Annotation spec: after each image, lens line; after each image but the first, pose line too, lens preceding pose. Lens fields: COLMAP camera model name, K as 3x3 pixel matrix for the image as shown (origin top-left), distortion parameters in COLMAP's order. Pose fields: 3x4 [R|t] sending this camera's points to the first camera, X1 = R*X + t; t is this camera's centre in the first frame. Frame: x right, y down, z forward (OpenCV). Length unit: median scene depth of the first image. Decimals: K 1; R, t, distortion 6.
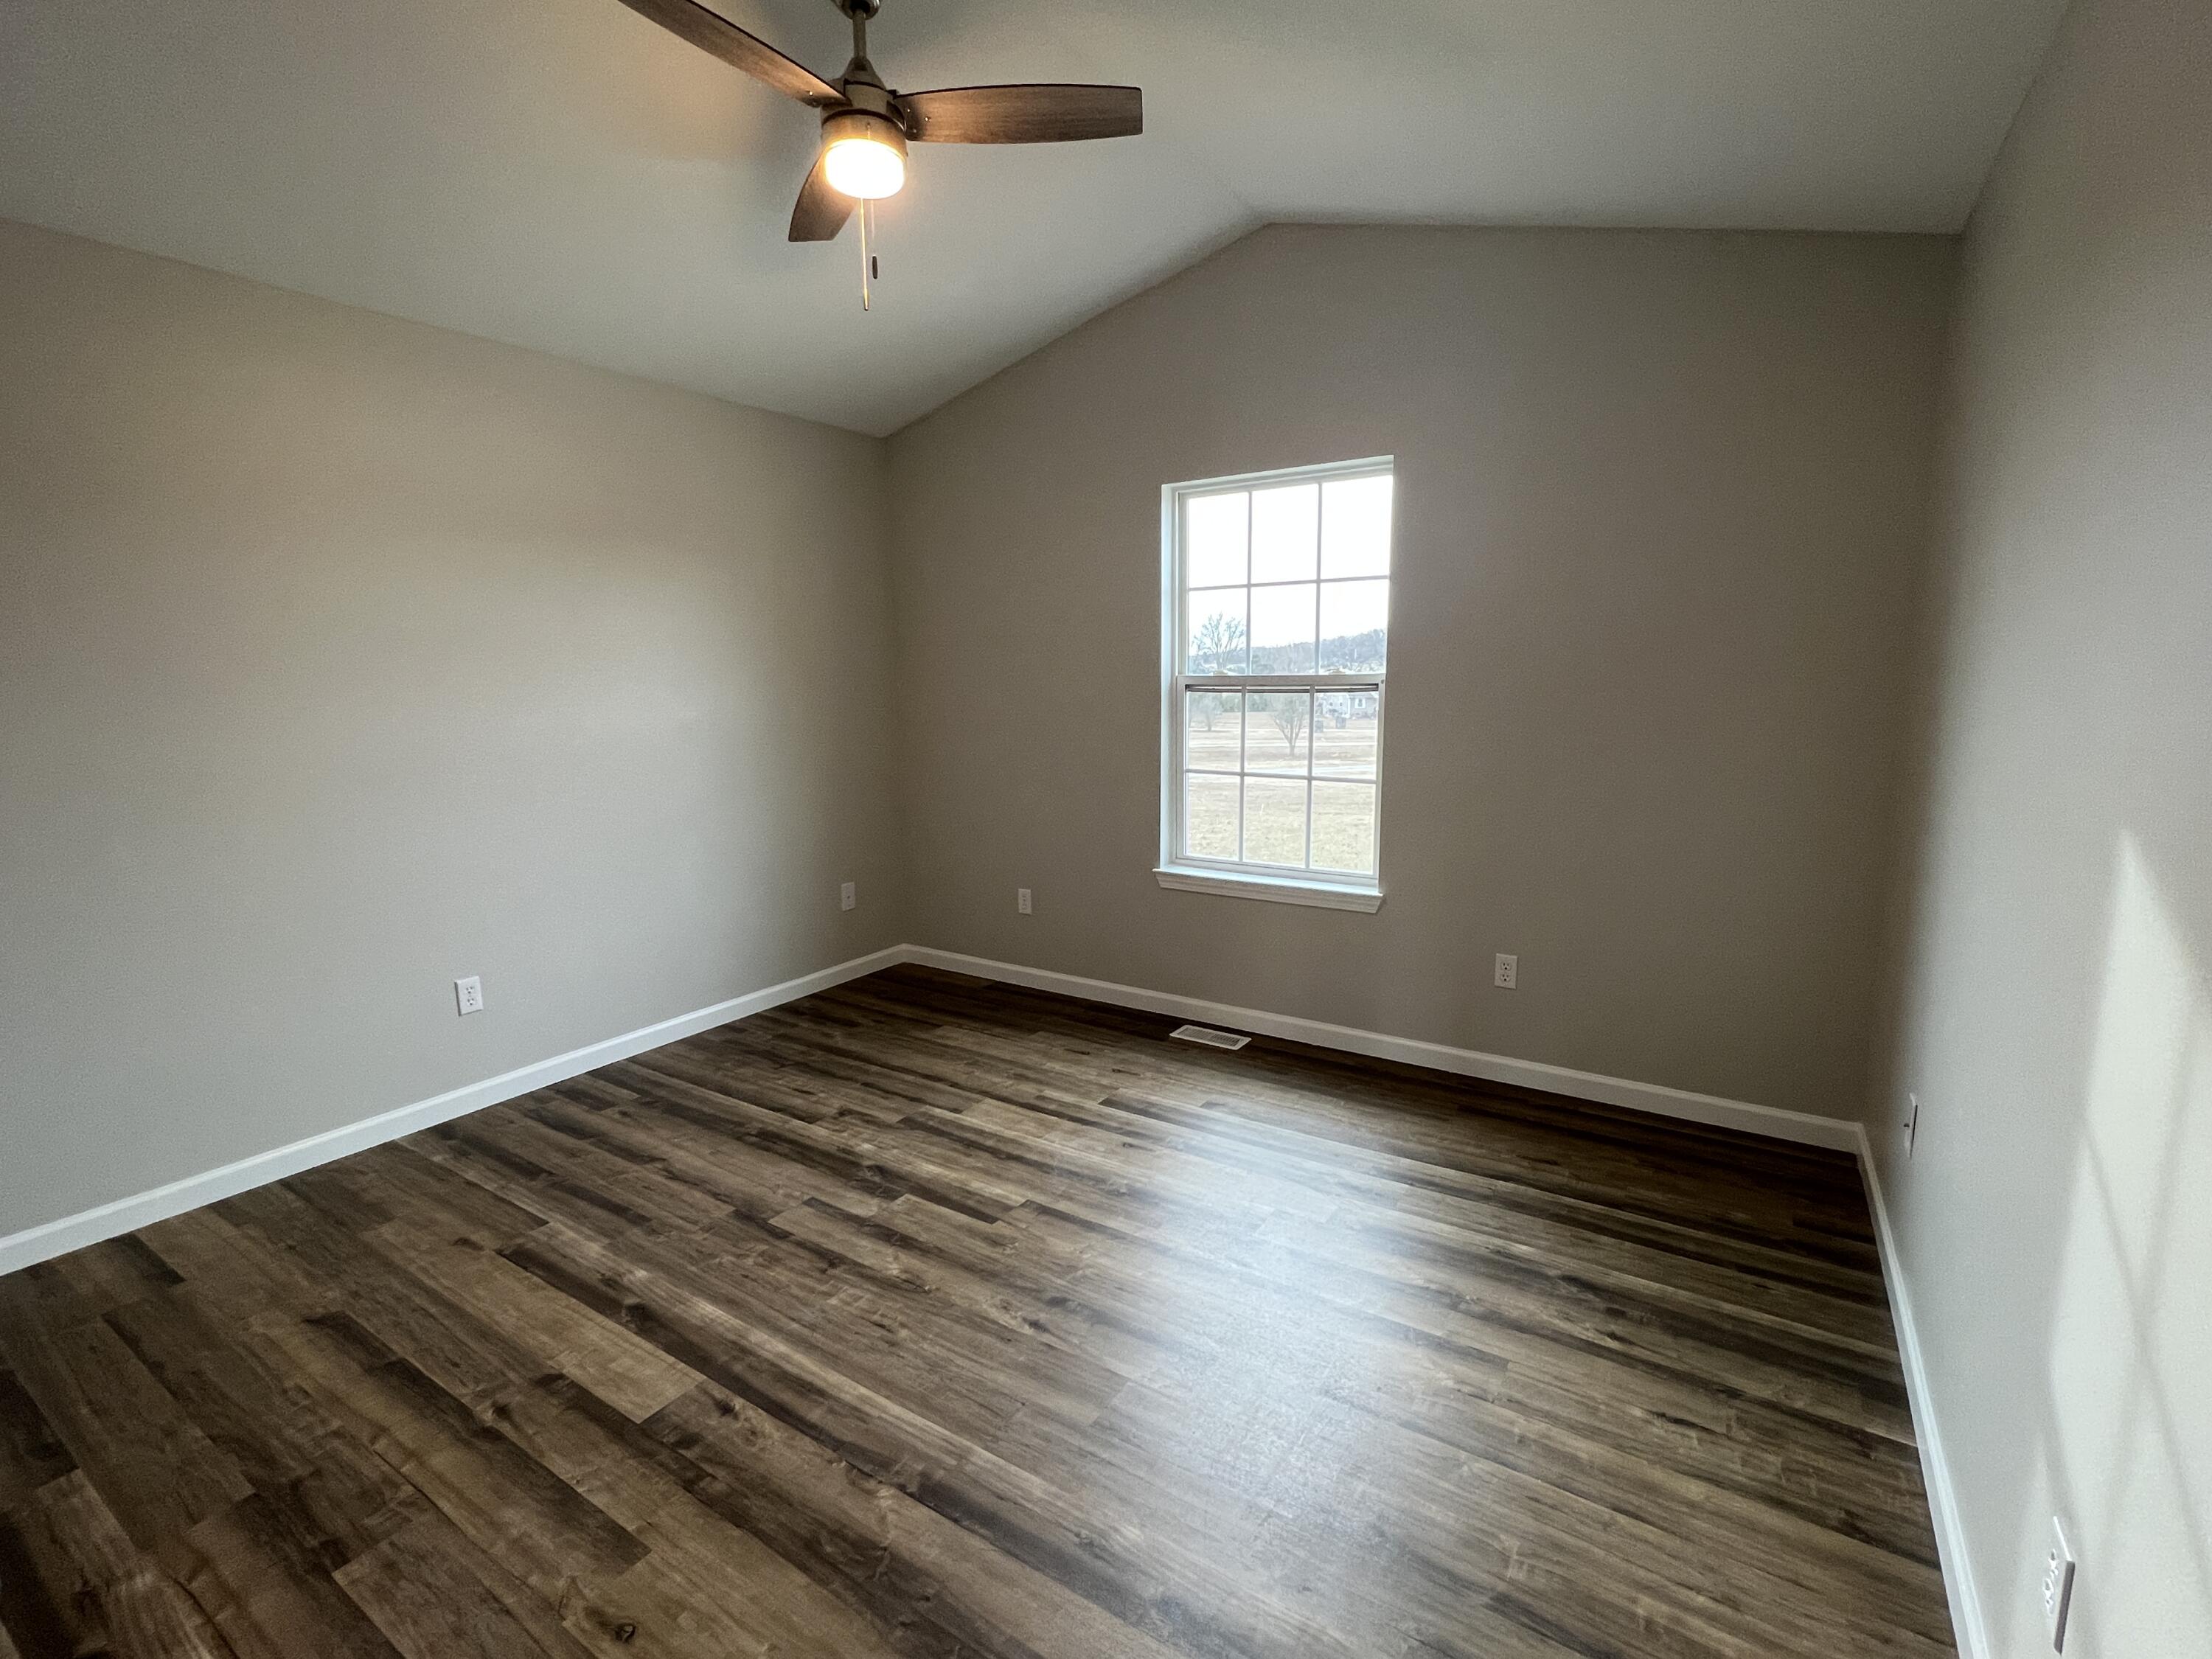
lens RADIAL K [[1006.9, 0, 1145.6], [0, 1006.9, 818.9], [0, 0, 1]] dist [-0.001388, -0.000191]
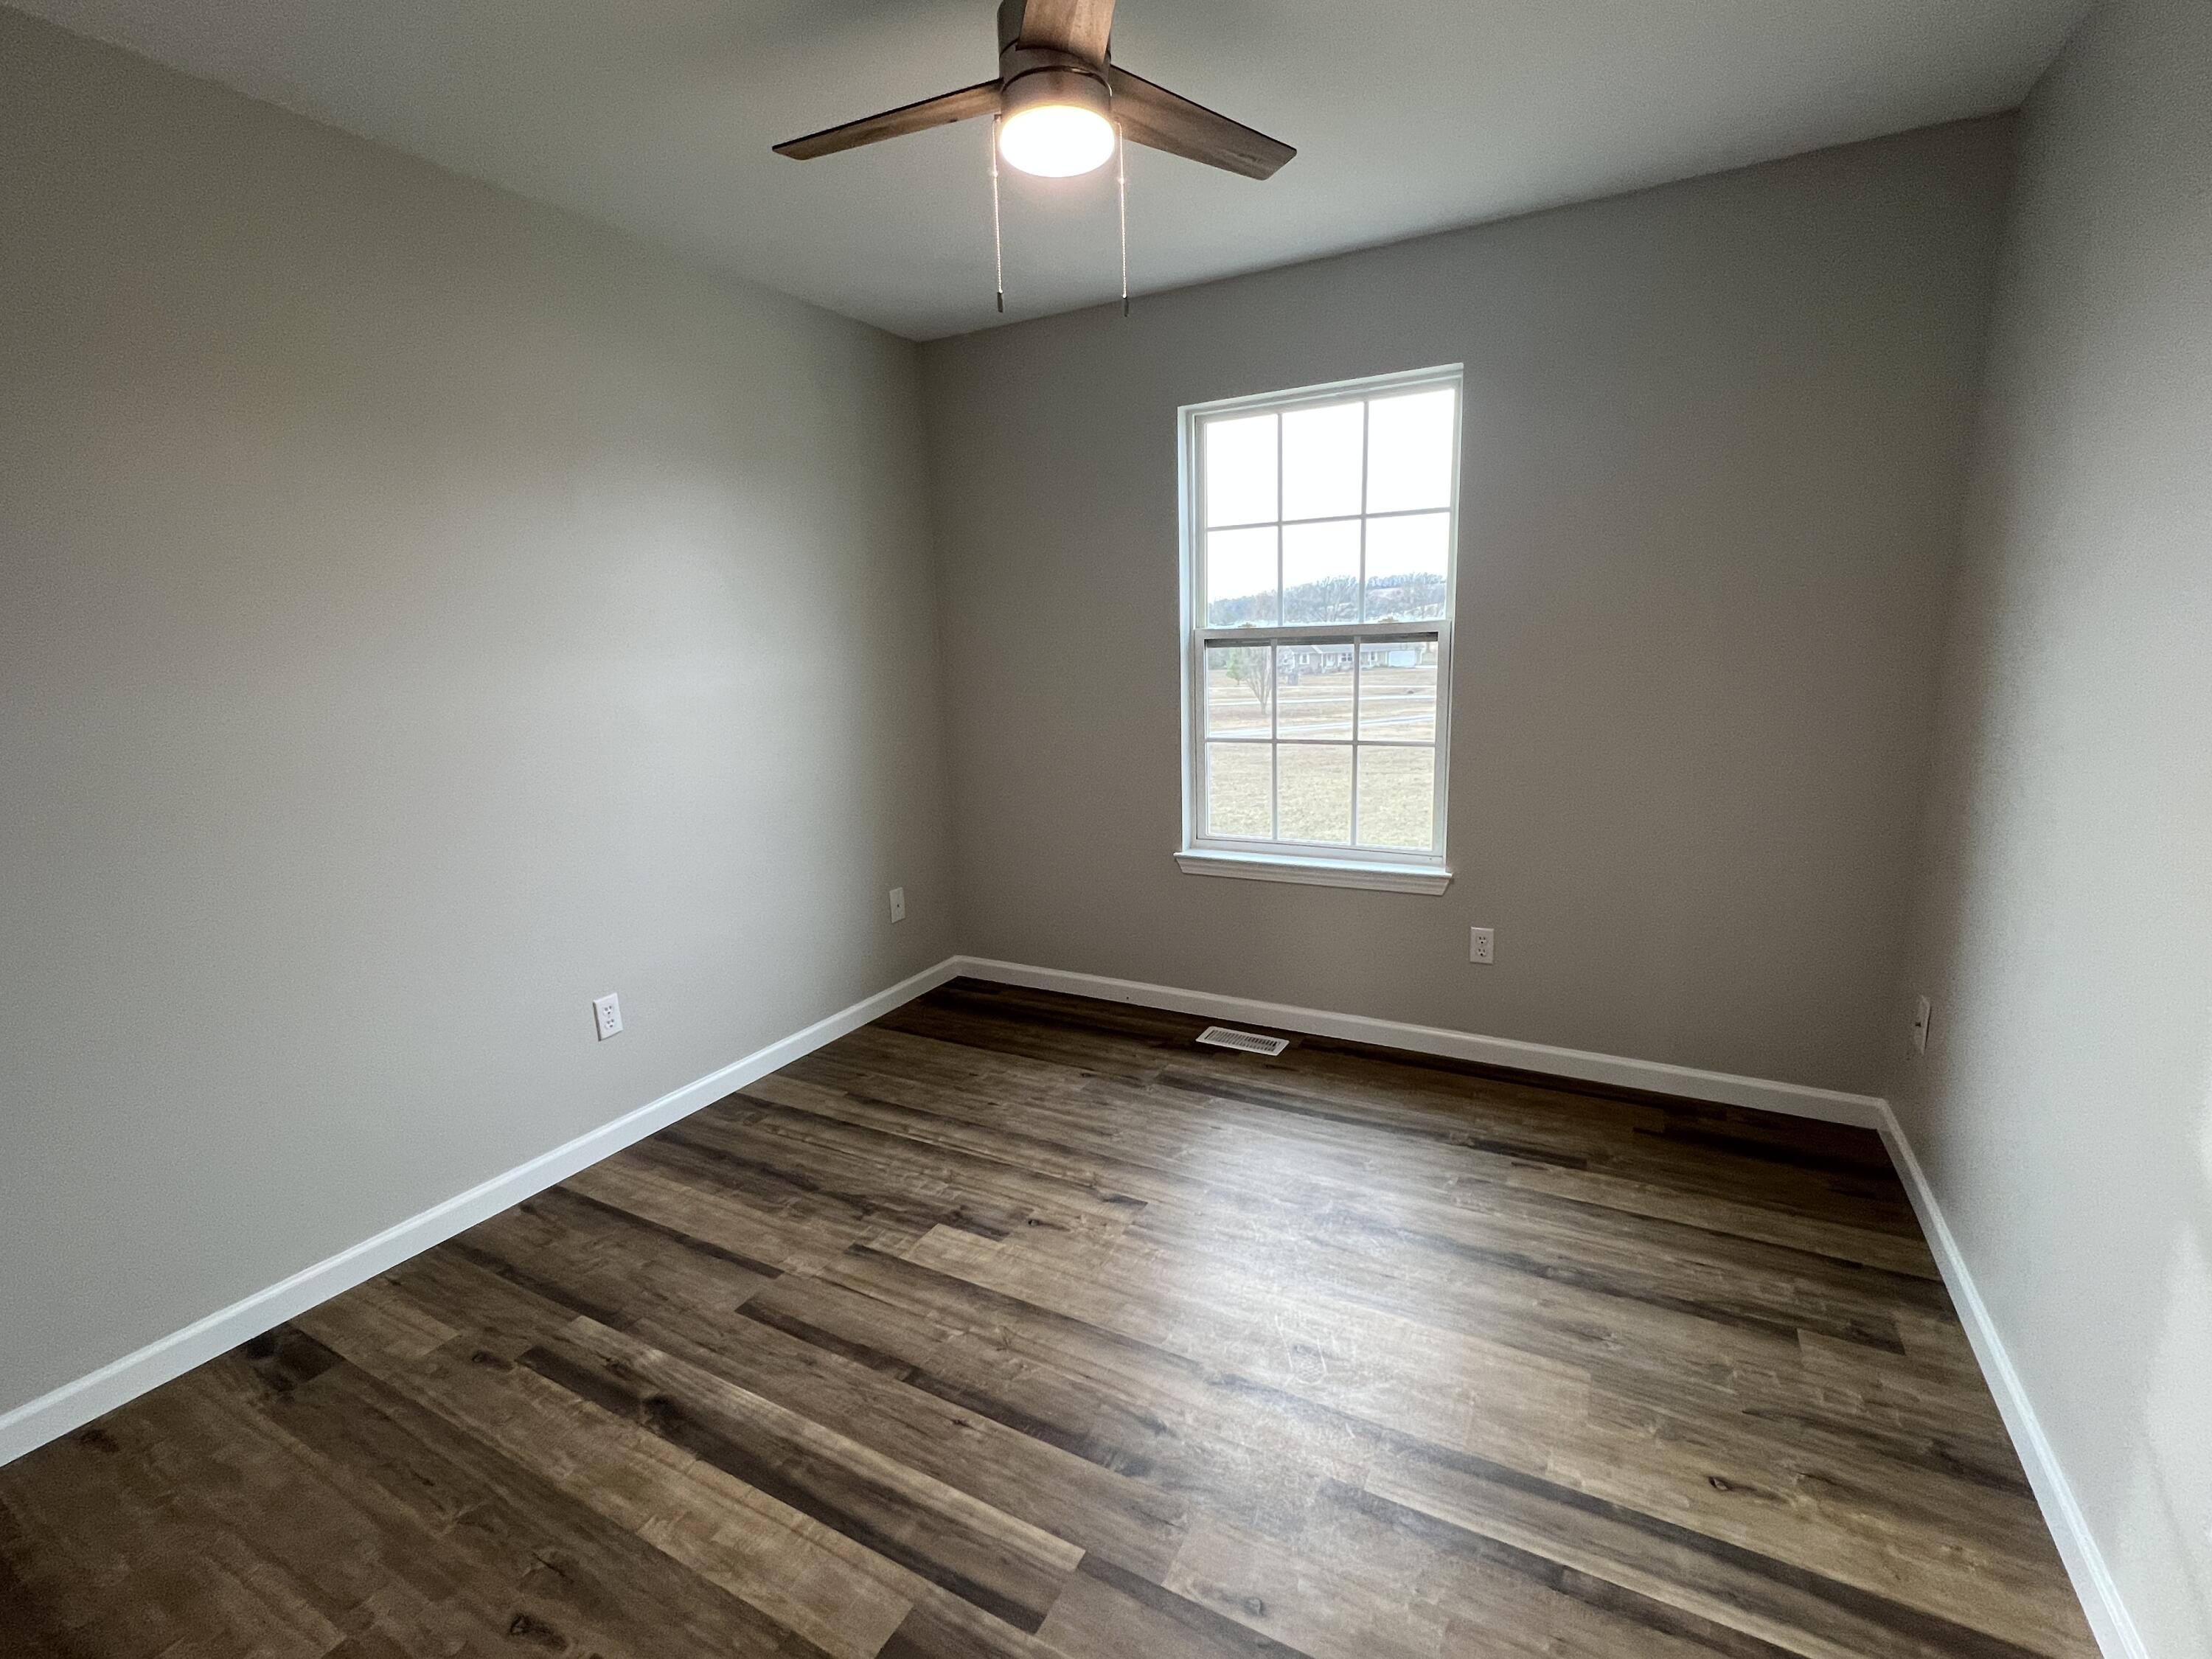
lens RADIAL K [[1091.0, 0, 1106.0], [0, 1091.0, 829.5], [0, 0, 1]] dist [0.000084, 0.027341]
pose [[0.998979, -0.028570, 0.035000, -0.092146], [0.027270, 0.998940, 0.037081, -0.007170], [-0.036023, -0.036088, 0.998699, 0.058264]]
